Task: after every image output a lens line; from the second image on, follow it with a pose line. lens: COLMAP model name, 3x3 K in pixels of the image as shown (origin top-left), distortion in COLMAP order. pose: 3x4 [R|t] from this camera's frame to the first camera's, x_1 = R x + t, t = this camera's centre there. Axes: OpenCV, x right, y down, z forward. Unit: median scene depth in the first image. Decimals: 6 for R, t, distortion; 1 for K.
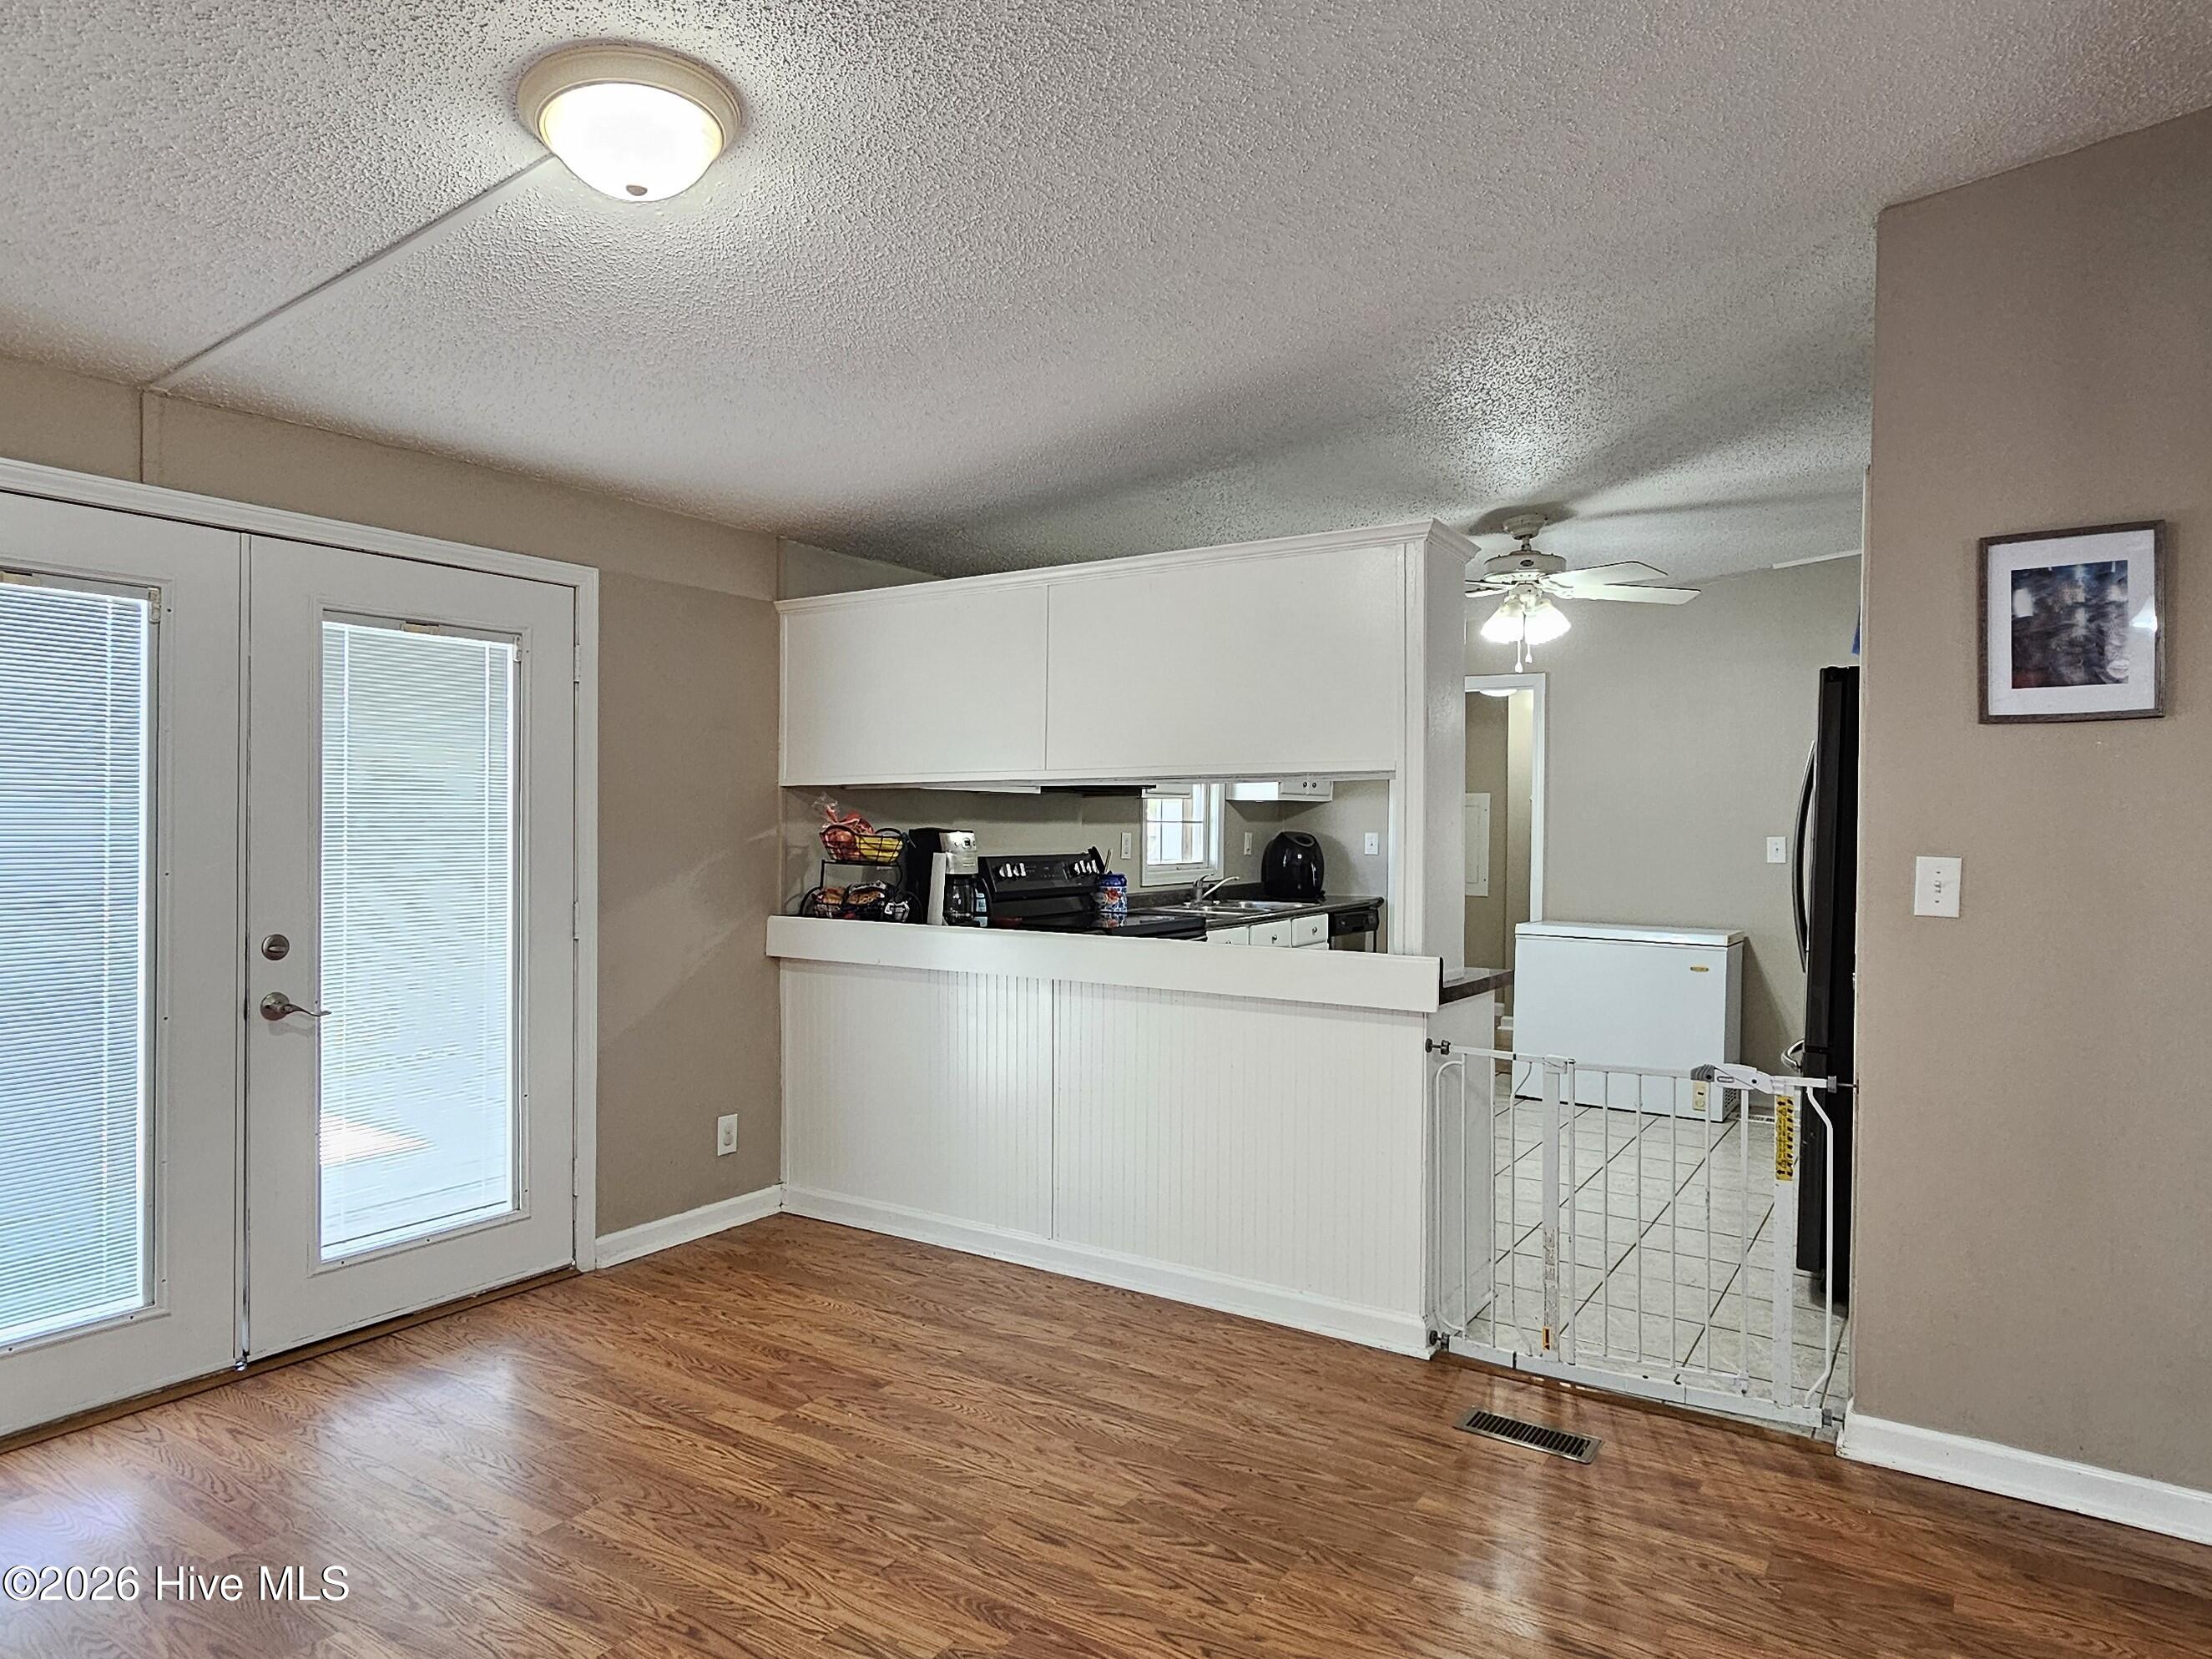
lens RADIAL K [[1371.9, 0, 1106.0], [0, 1371.9, 829.5], [0, 0, 1]] dist [0.027654, -0.040838]
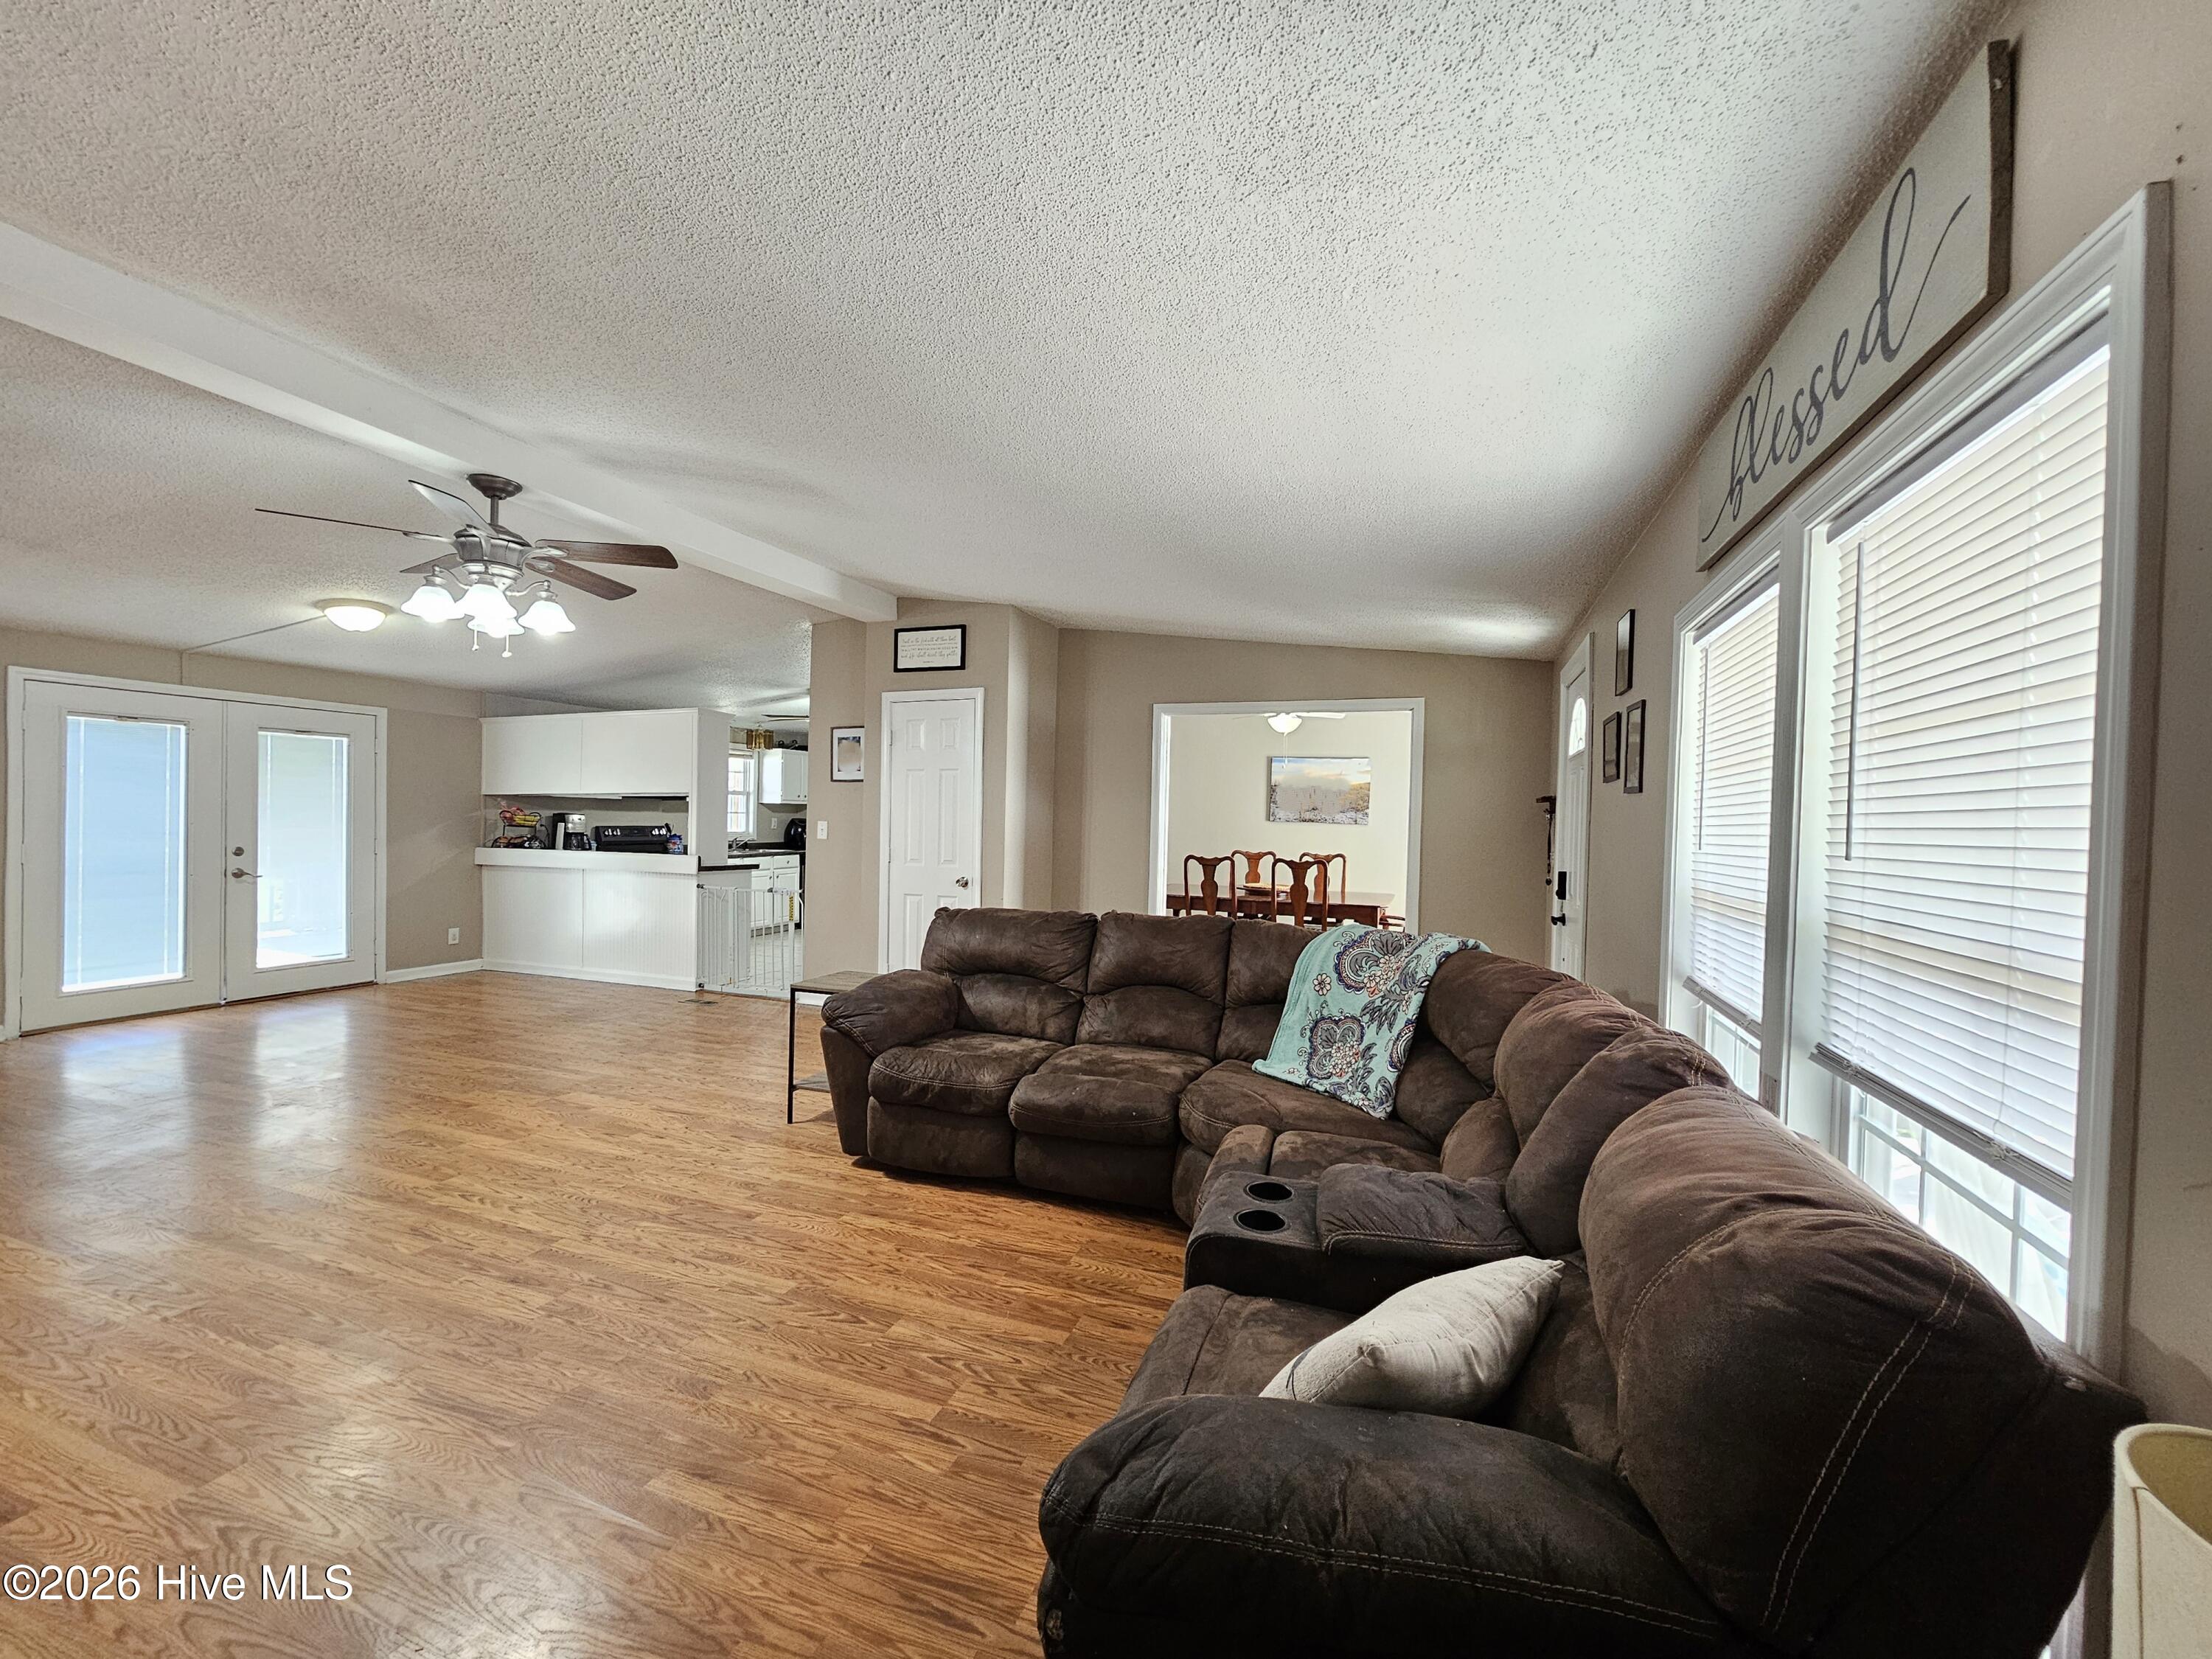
lens RADIAL K [[906.1, 0, 1106.0], [0, 906.1, 829.5], [0, 0, 1]] dist [-0.005339, -0.000108]
pose [[0.975366, 0.005445, 0.220524, 0.506653], [-0.006944, 0.999958, 0.006022, 0.013980], [-0.220482, -0.007405, 0.975363, -0.834408]]
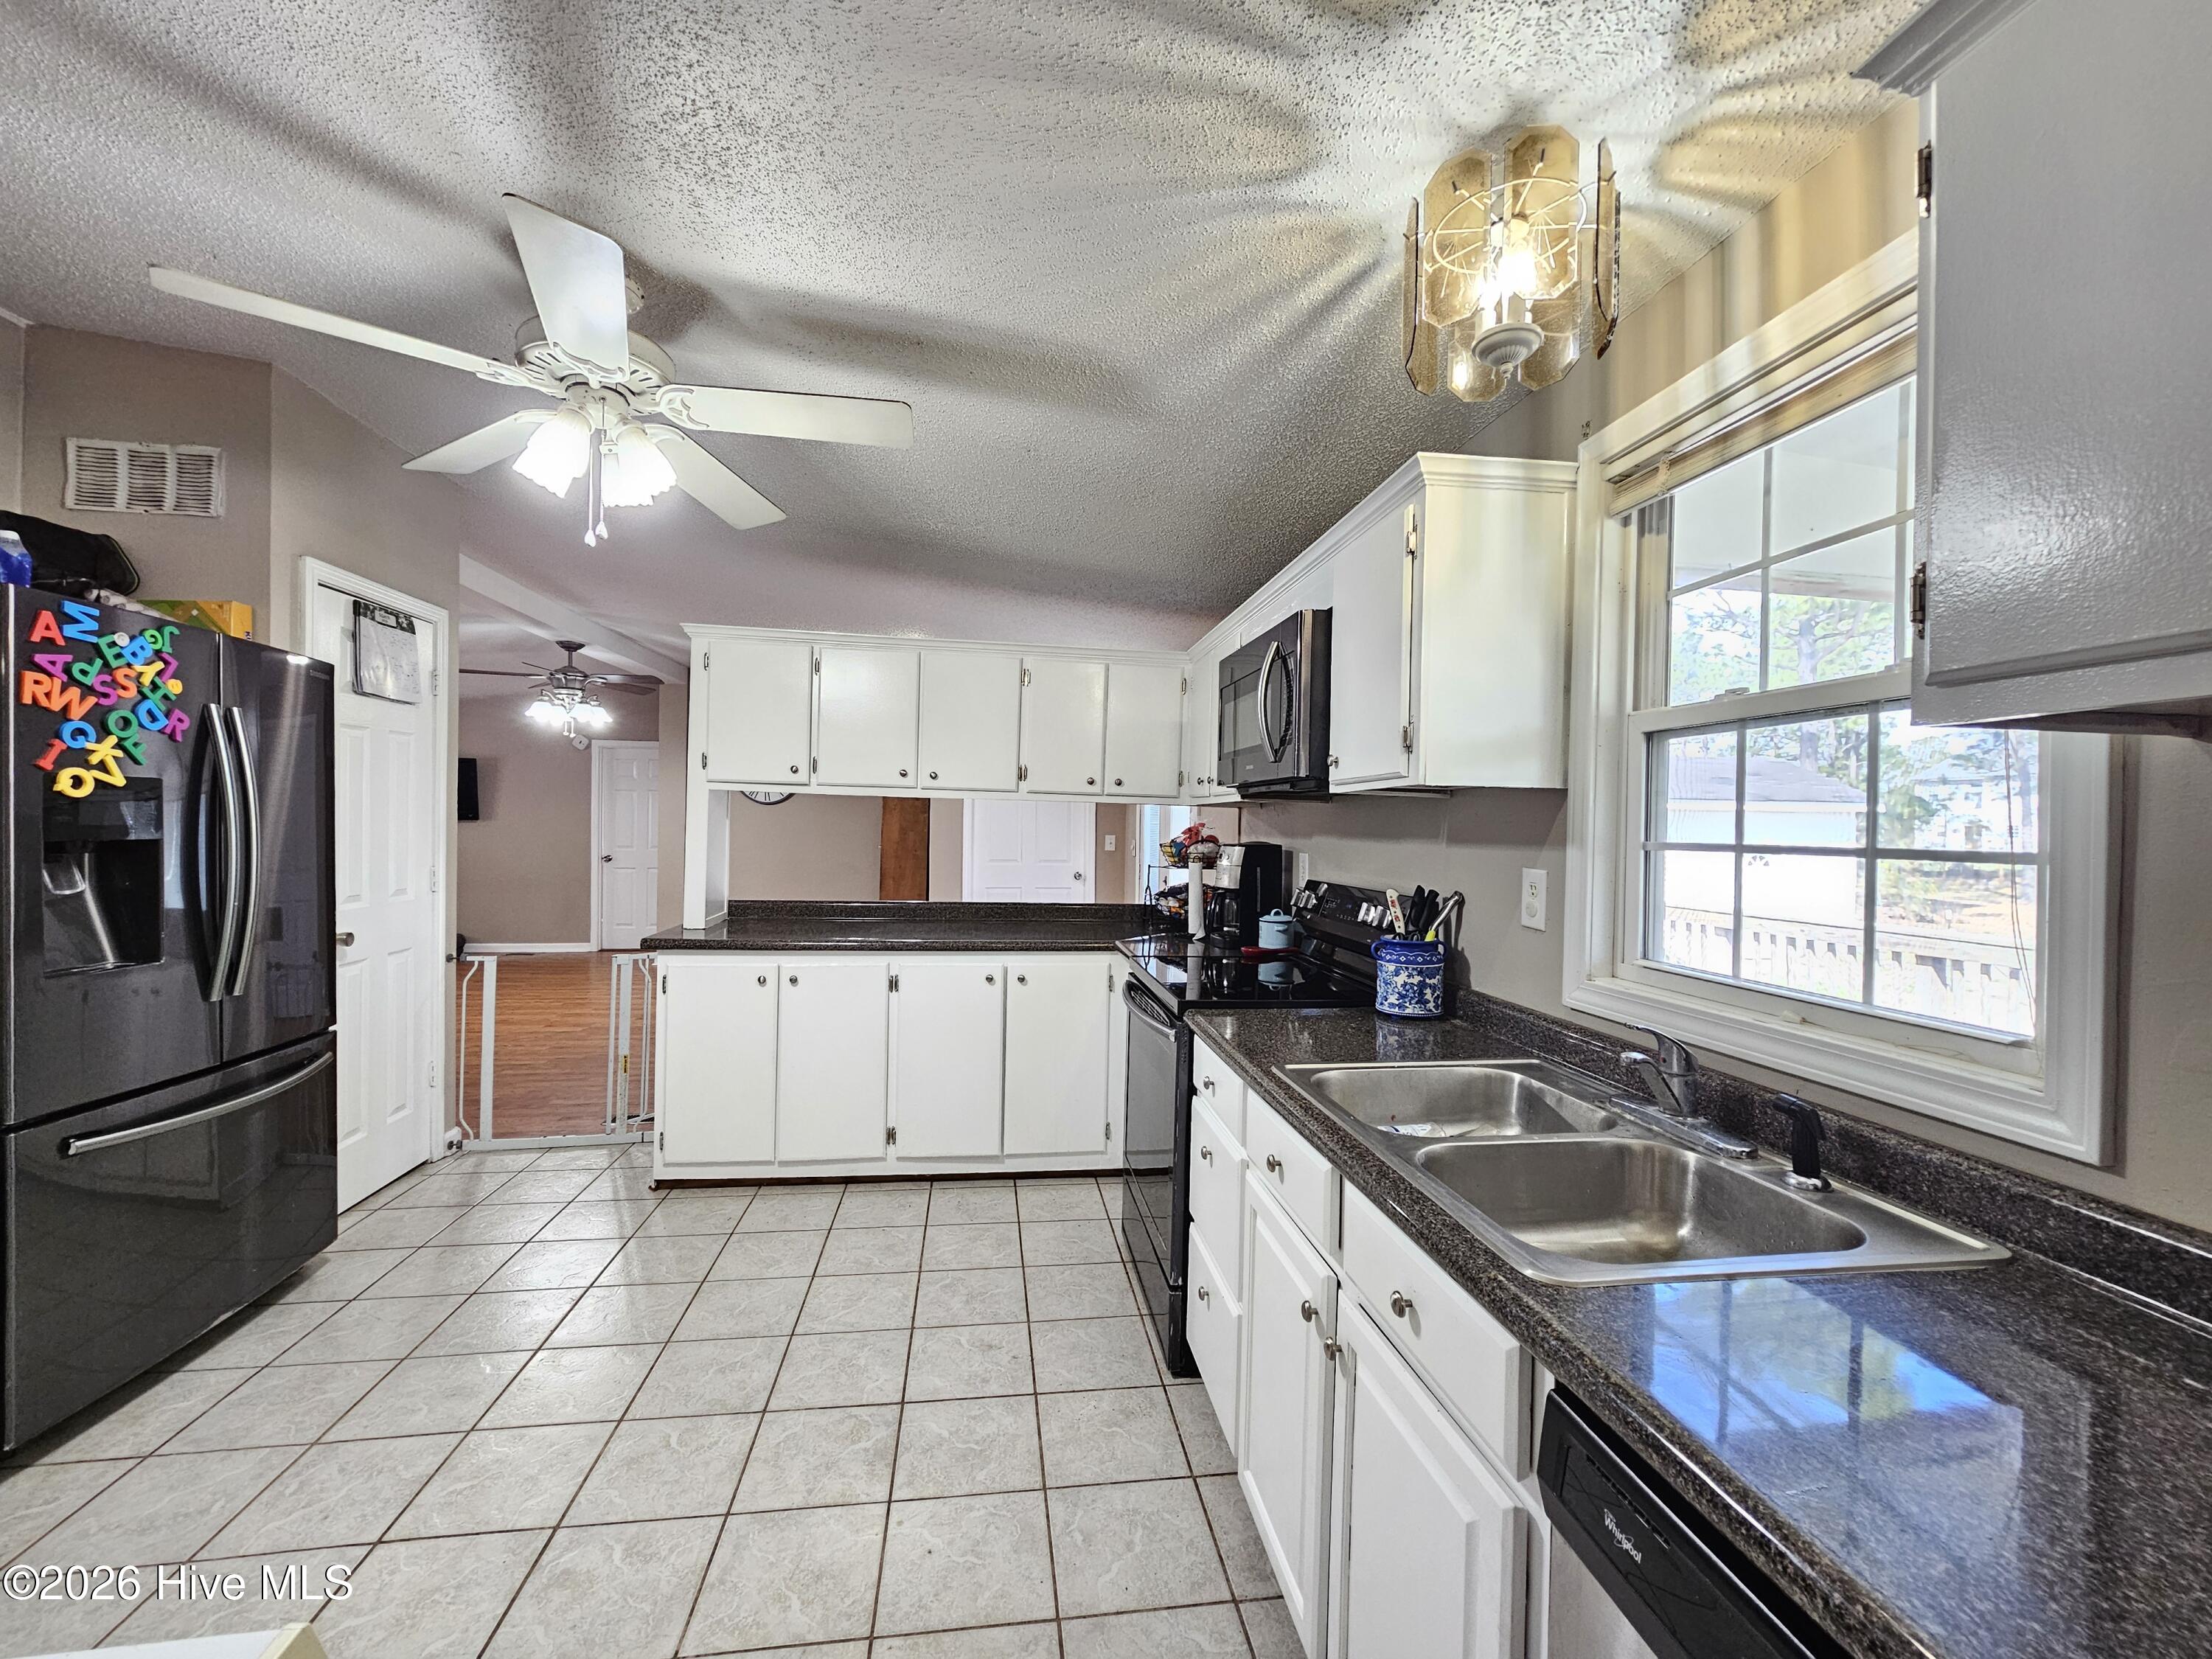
lens RADIAL K [[904.8, 0, 1105.4], [0, 904.8, 828.4], [0, 0, 1]] dist [-0.001981, -0.000238]
pose [[-0.759395, -0.020725, -0.650300, 0.447186], [-0.029376, 0.999565, 0.002448, -0.010605], [0.649966, 0.020962, -0.759674, 1.651750]]
